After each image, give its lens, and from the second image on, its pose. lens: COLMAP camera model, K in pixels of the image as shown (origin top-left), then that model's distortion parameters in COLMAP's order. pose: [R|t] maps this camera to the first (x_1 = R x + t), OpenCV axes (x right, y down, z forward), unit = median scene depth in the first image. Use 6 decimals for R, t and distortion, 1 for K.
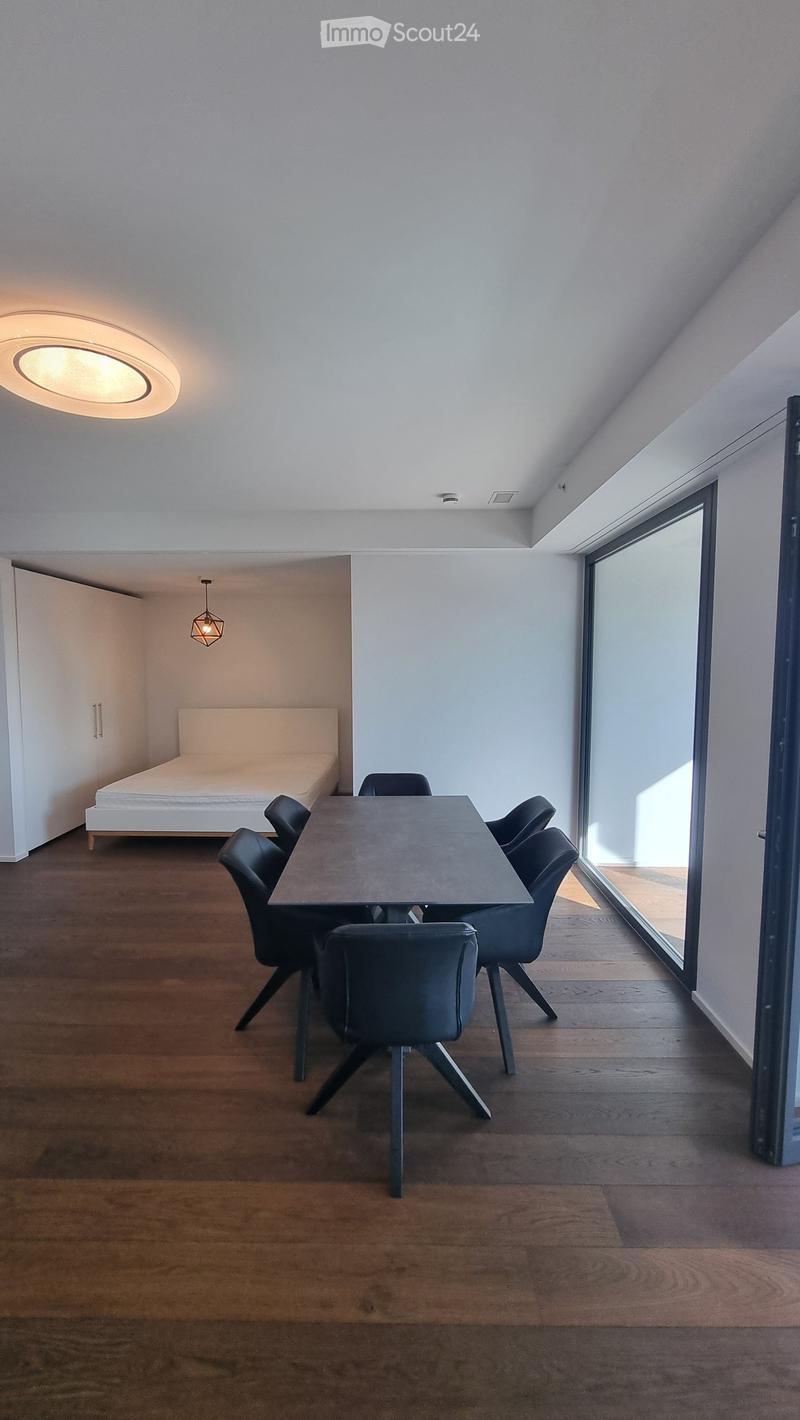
lens RADIAL K [[583.1, 0, 394.9], [0, 583.1, 710.9], [0, 0, 1]] dist [-0.004585, -0.000117]
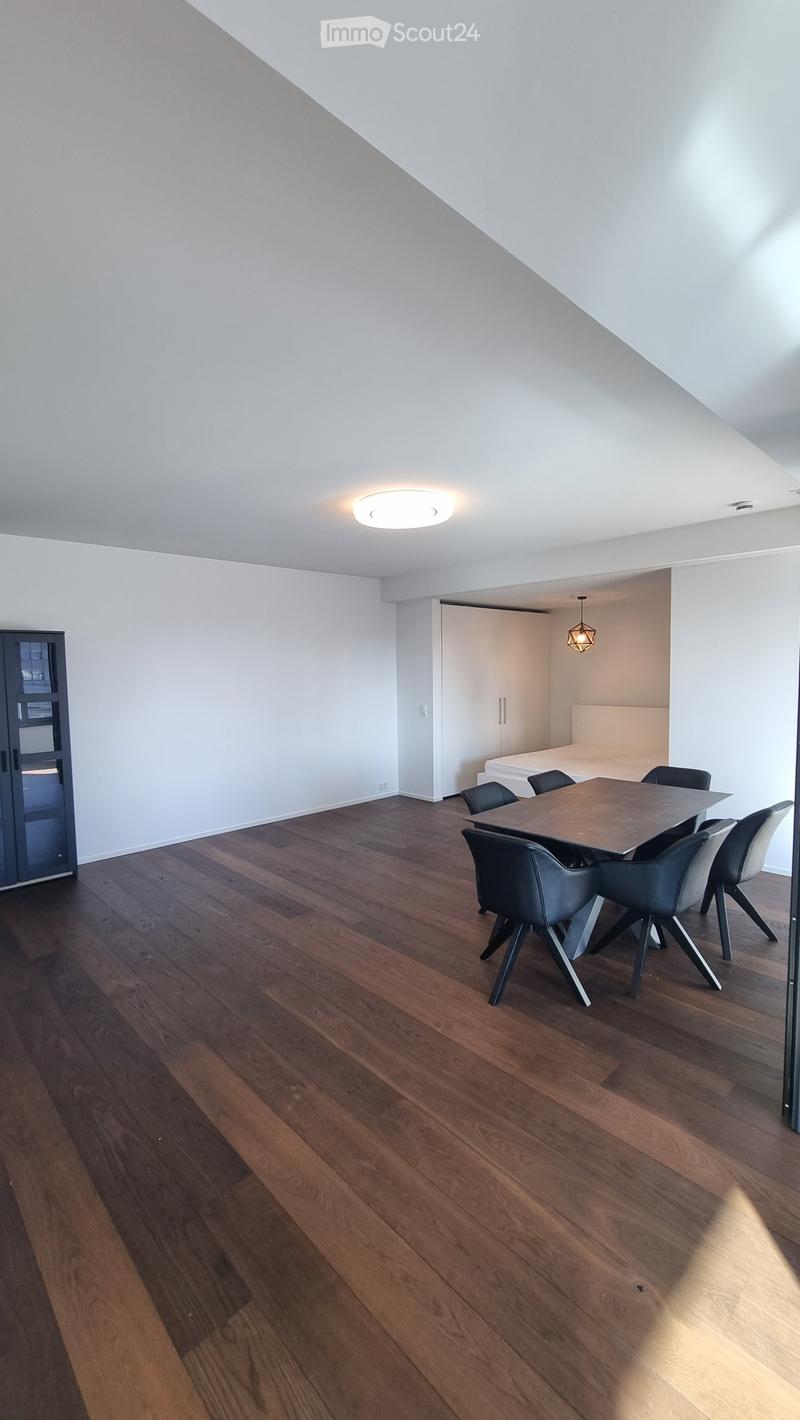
lens RADIAL K [[583.1, 0, 403.9], [0, 583.1, 710.3], [0, 0, 1]] dist [-0.004585, -0.000117]
pose [[0.706906, 0.040372, -0.706155, 0.408736], [-0.040024, 0.999053, 0.017051, 0.001862], [0.706175, 0.016210, 0.707852, -0.142207]]
